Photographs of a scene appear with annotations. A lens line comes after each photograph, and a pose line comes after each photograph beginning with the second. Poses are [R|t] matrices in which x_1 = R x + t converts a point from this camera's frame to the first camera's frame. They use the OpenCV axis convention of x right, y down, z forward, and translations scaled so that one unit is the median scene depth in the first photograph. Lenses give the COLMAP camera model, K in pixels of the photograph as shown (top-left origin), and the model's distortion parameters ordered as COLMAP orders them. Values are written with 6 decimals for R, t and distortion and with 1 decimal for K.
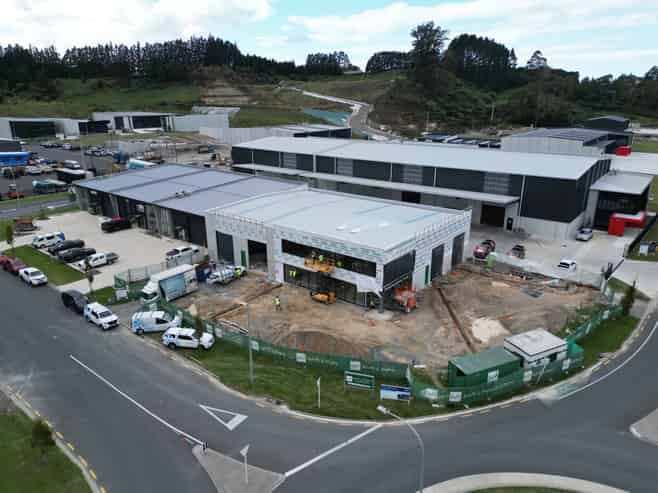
lens RADIAL K [[469.2, 0, 329.0], [0, 469.2, 246.5], [0, 0, 1]] dist [0.053898, -0.046470]
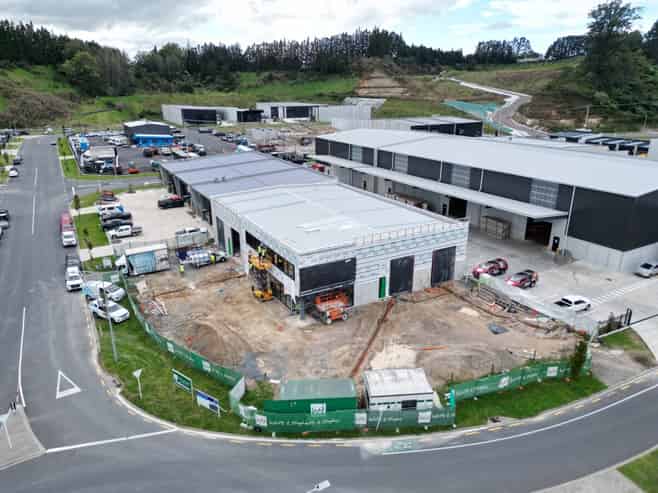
lens RADIAL K [[469.2, 0, 329.0], [0, 469.2, 246.5], [0, 0, 1]] dist [0.053898, -0.046470]
pose [[0.927329, 0.121688, -0.353912, 0.109265], [-0.115752, 0.992552, 0.037980, -0.010320], [0.355898, 0.005746, 0.934507, 0.032293]]
